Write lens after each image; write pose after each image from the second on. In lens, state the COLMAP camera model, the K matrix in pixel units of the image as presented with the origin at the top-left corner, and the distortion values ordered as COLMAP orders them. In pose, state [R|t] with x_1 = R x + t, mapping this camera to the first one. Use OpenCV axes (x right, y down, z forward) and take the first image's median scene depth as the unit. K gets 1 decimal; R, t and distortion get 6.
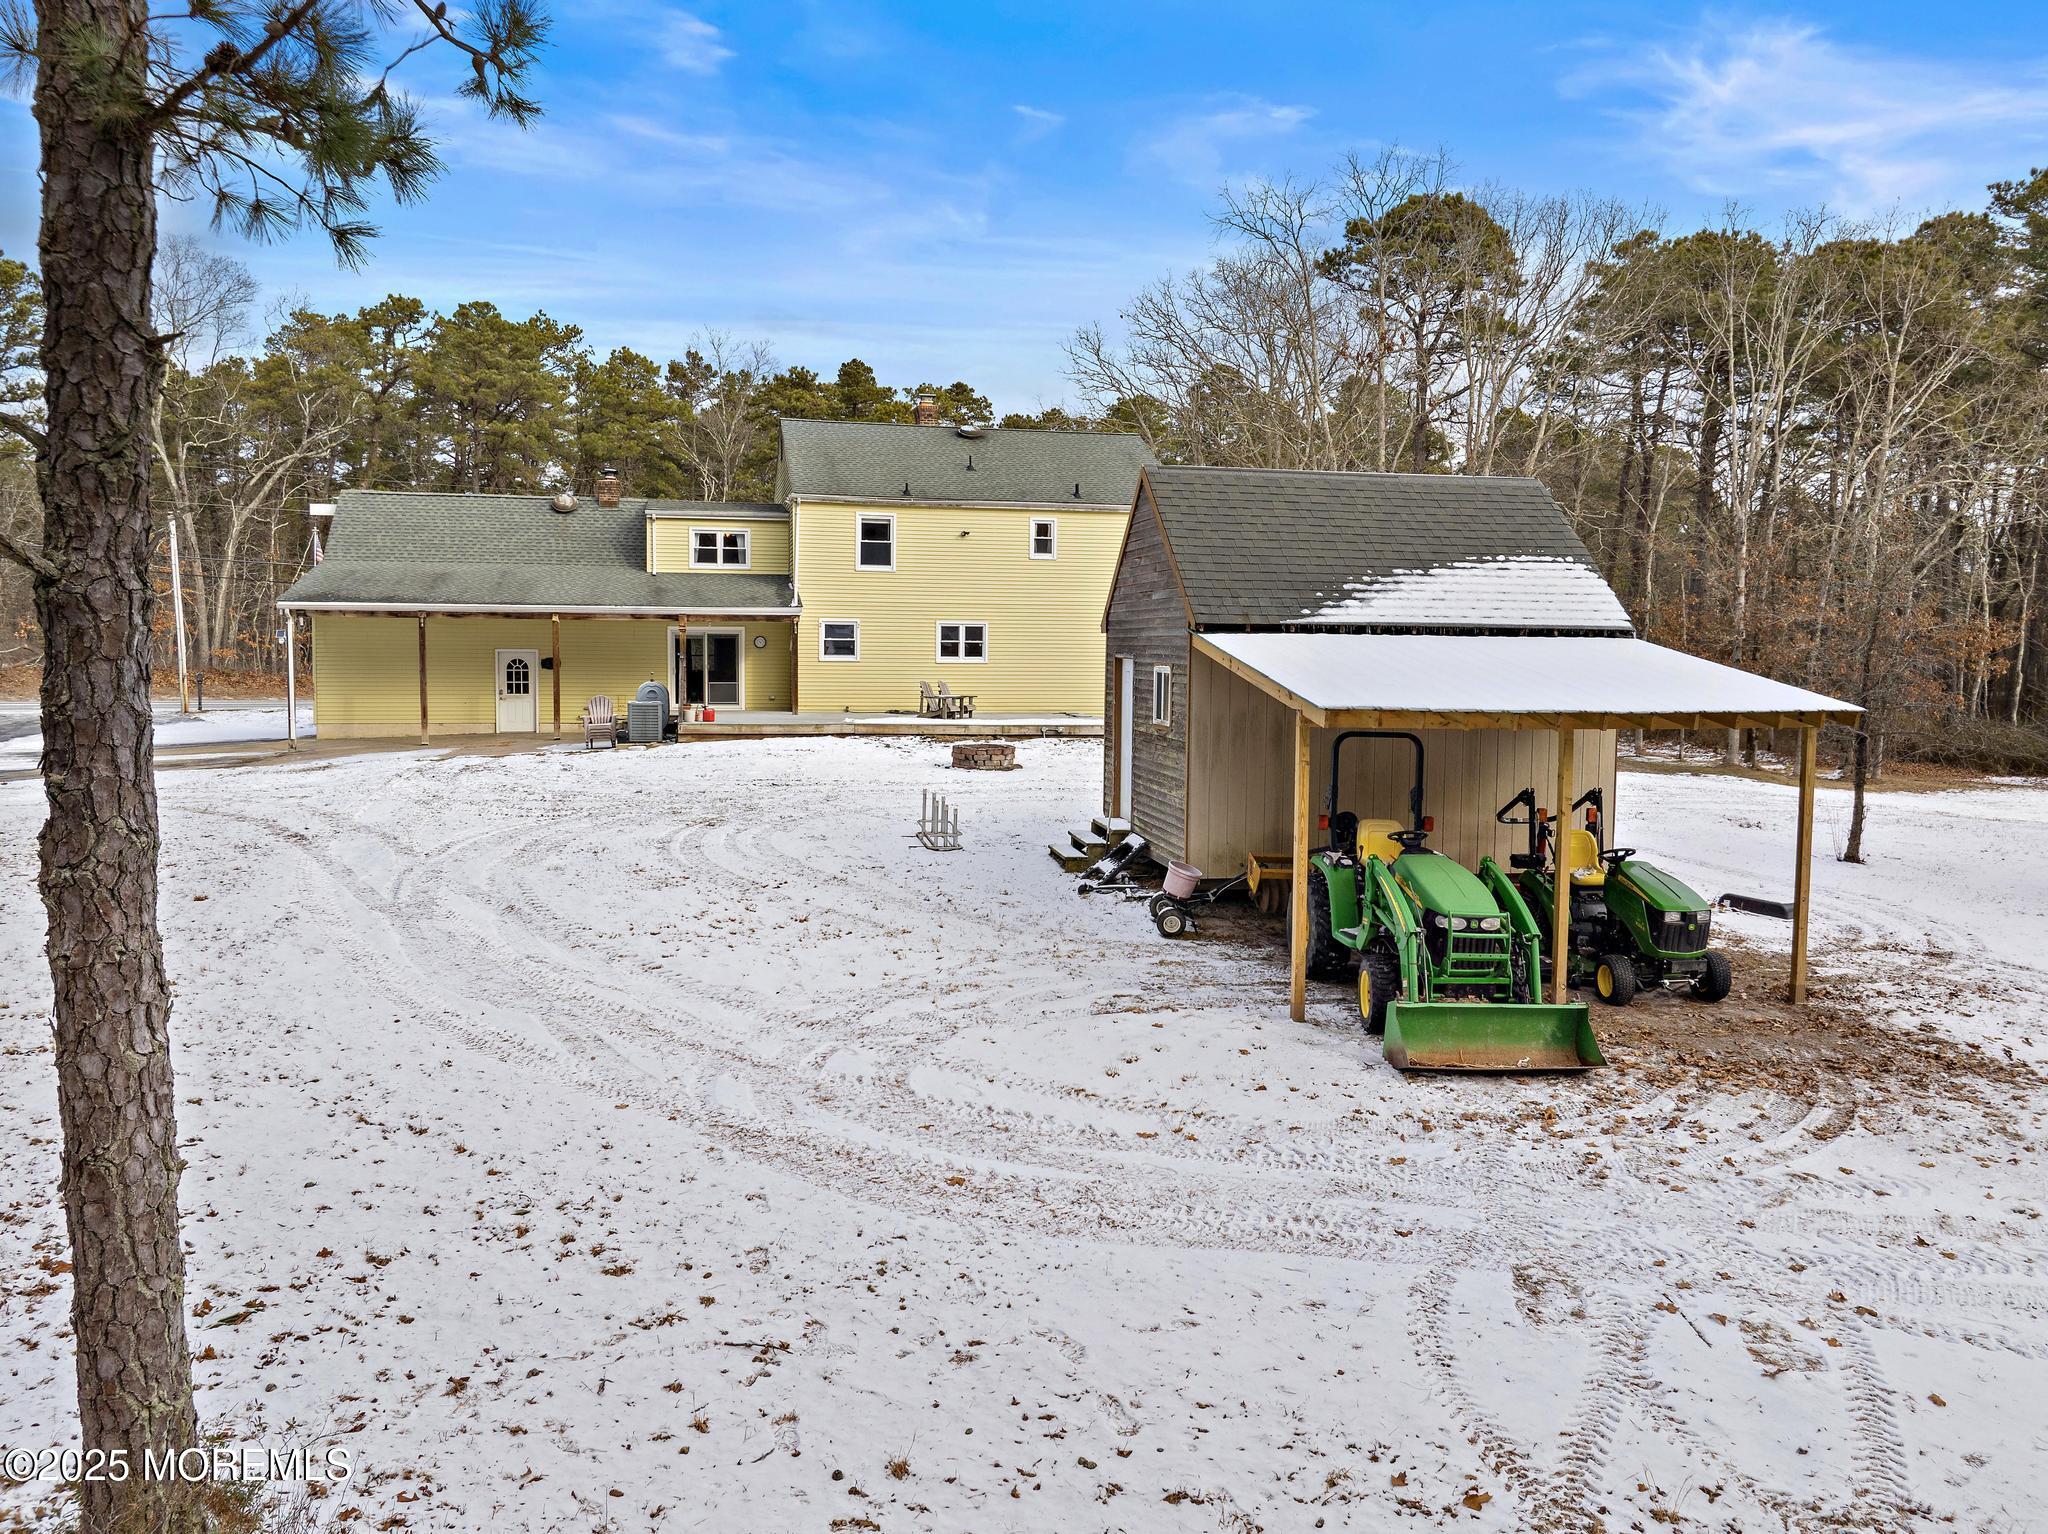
lens RADIAL K [[1440.4, 0, 1024.0], [0, 1440.4, 767.0], [0, 0, 1]] dist [-0.045539, 0.000624]
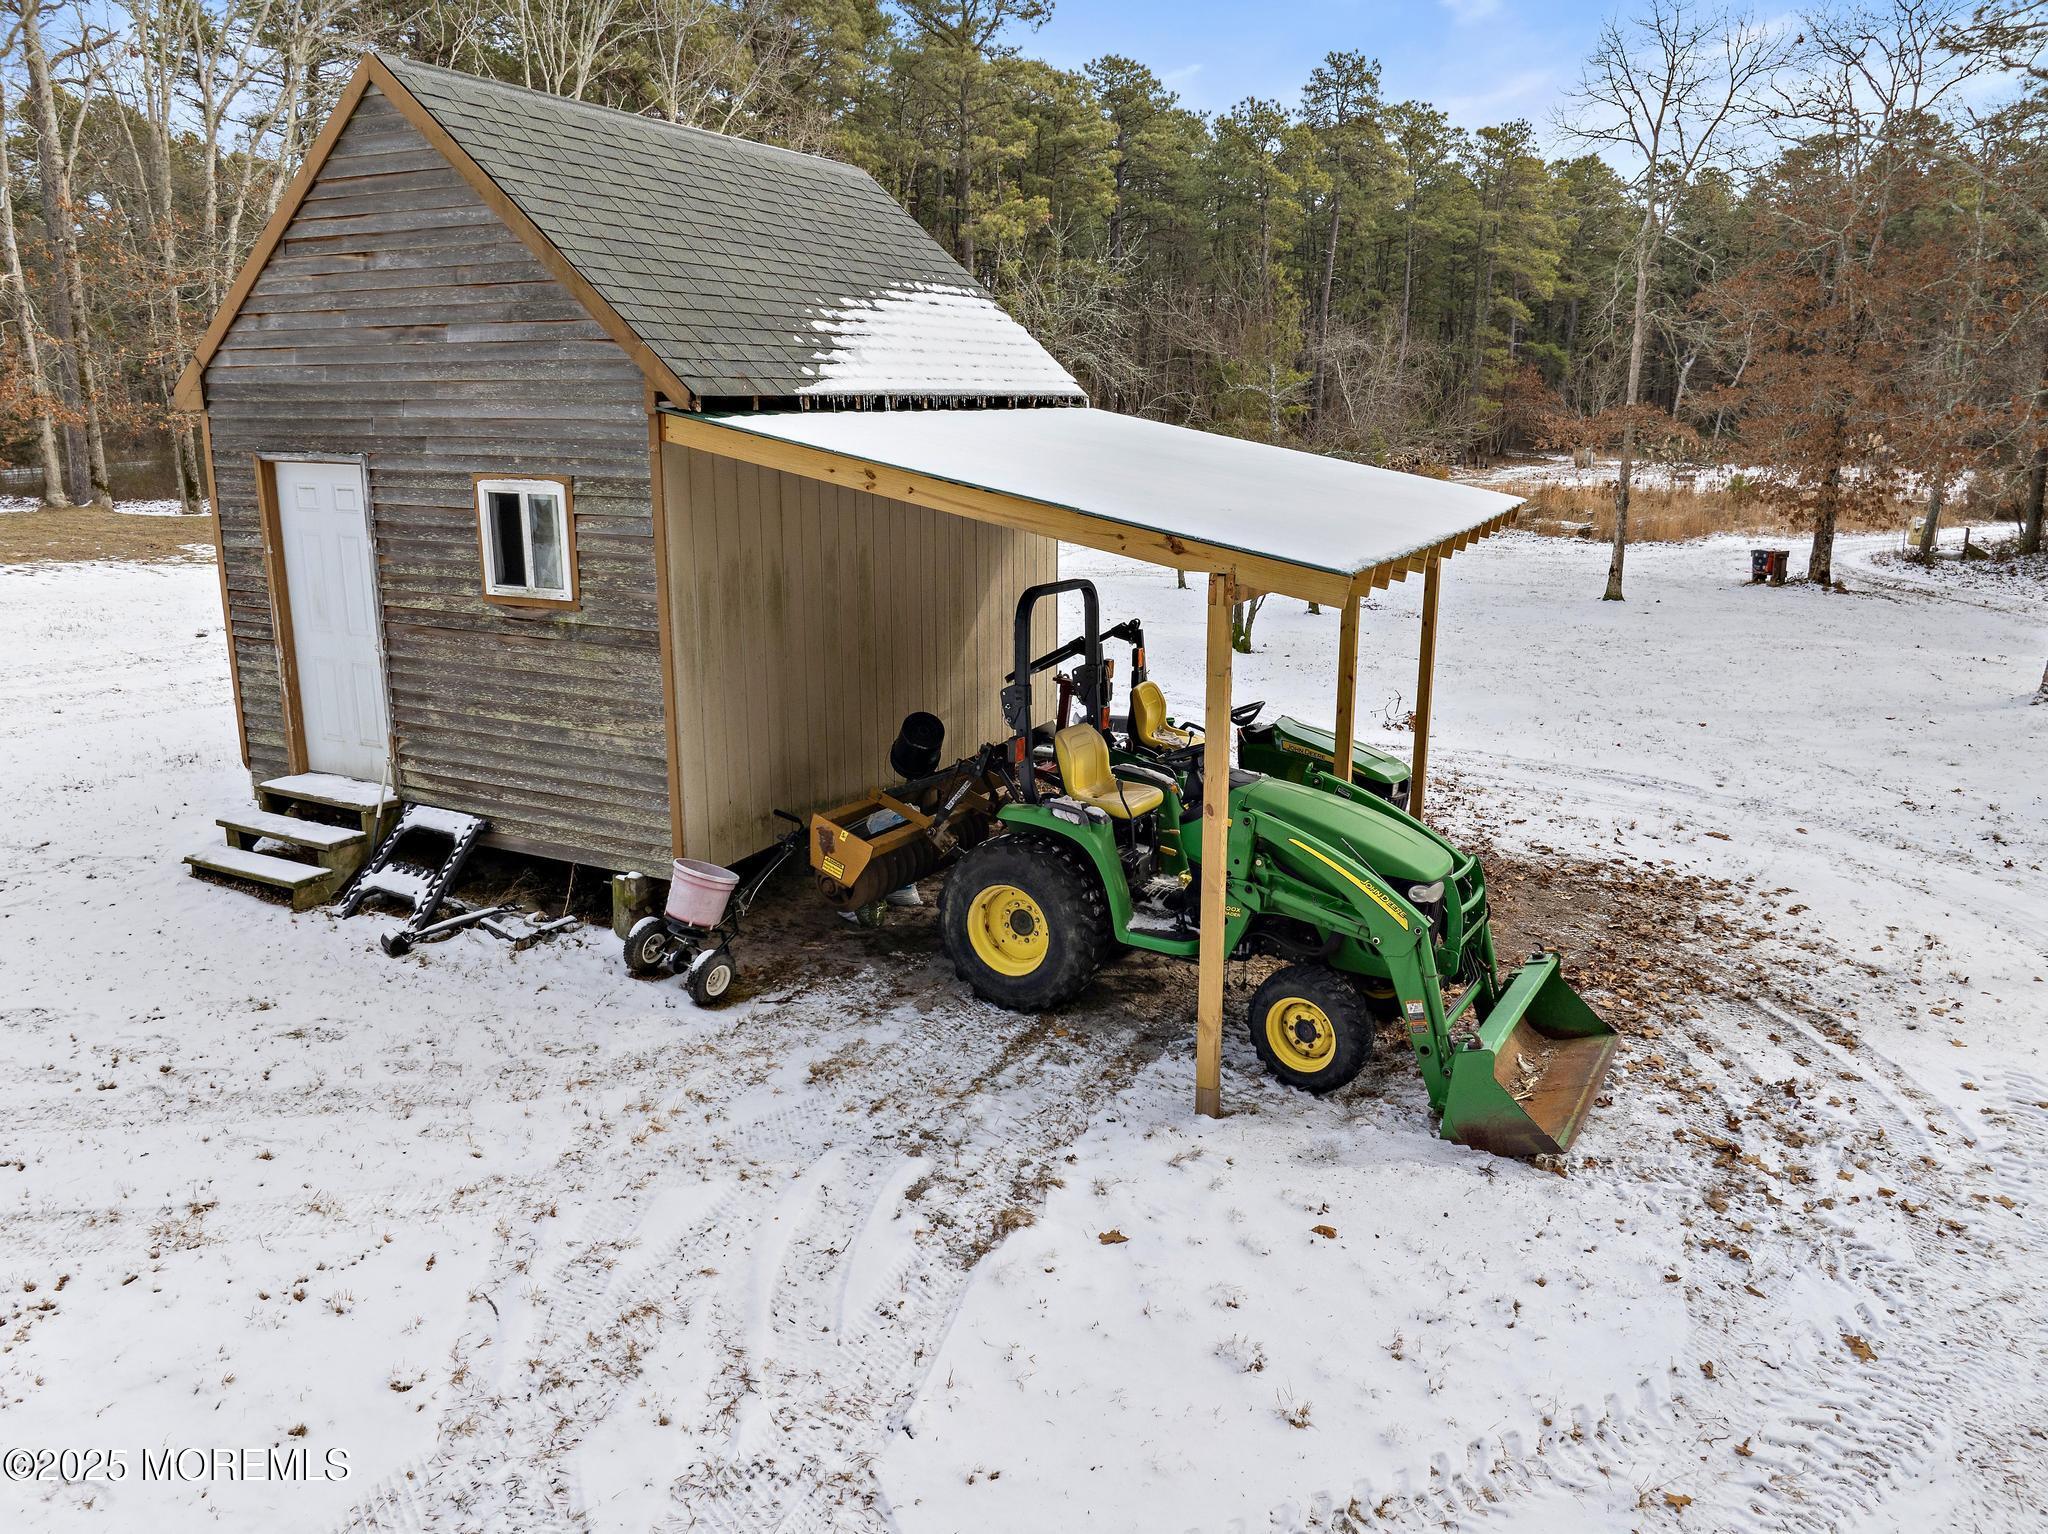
lens RADIAL K [[1440.4, 0, 1024.0], [0, 1440.4, 767.0], [0, 0, 1]] dist [-0.045539, 0.000624]
pose [[0.583357, -0.210555, 0.784450, -0.326955], [0.064806, 0.974801, 0.213454, -0.104089], [-0.809626, -0.073683, 0.582302, 0.860954]]
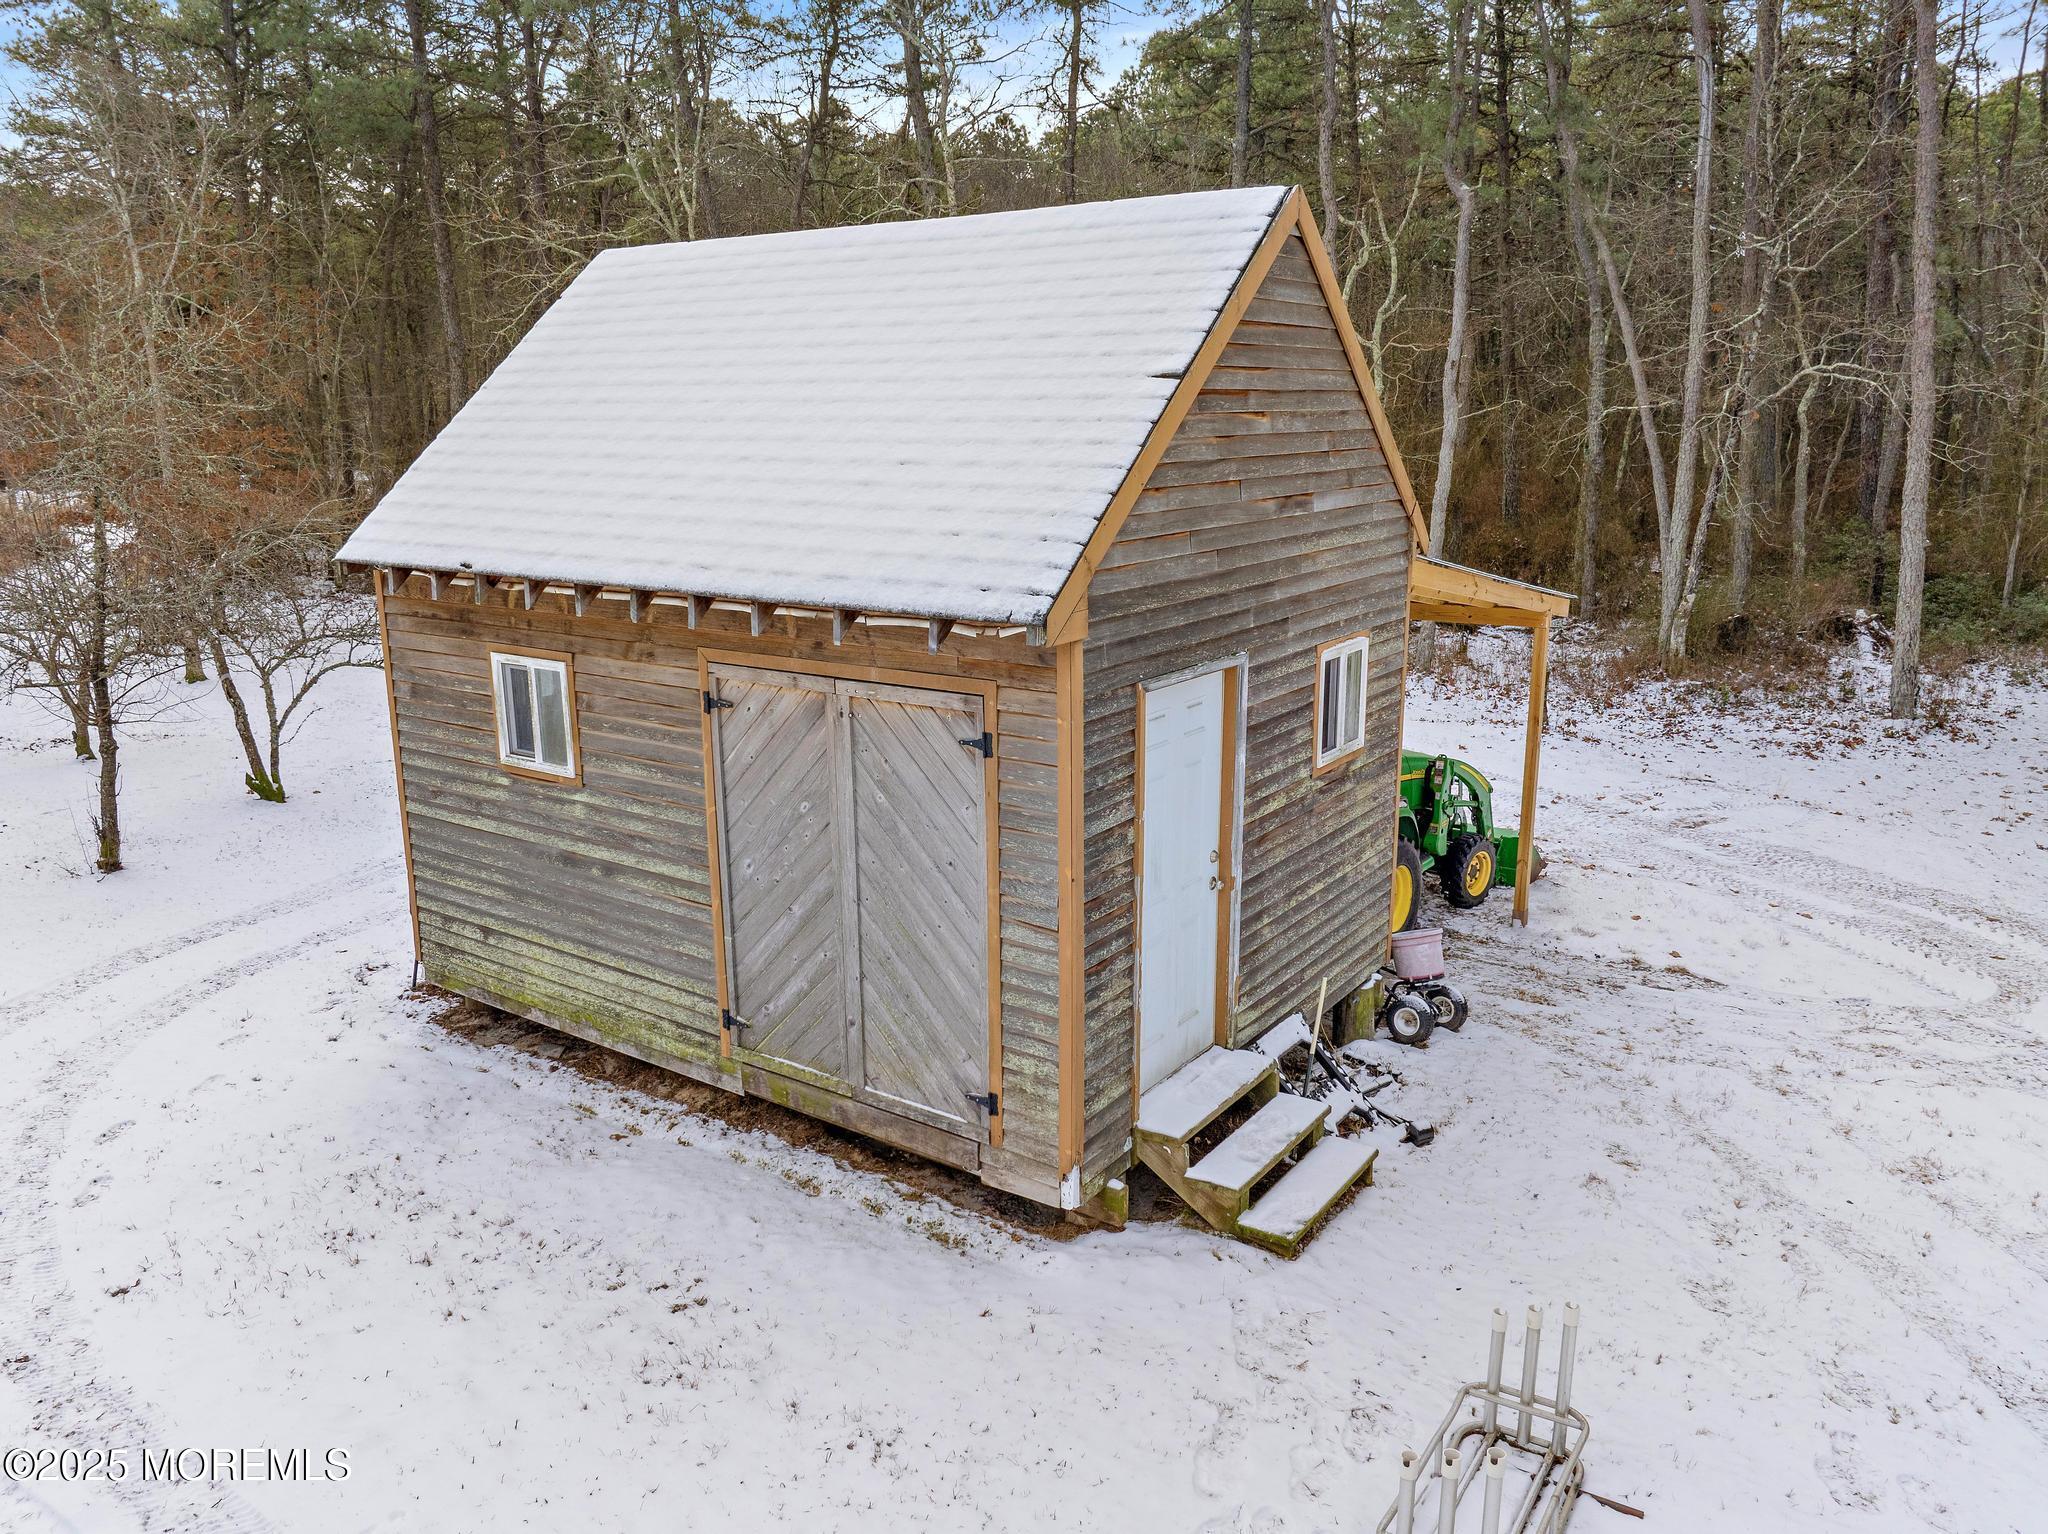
lens RADIAL K [[1440.4, 0, 1024.0], [0, 1440.4, 767.0], [0, 0, 1]] dist [-0.045539, 0.000624]
pose [[-0.693535, -0.174378, 0.699000, -0.280865], [0.065287, 0.951058, 0.302036, -0.287742], [-0.717458, 0.255108, -0.648208, 2.175748]]
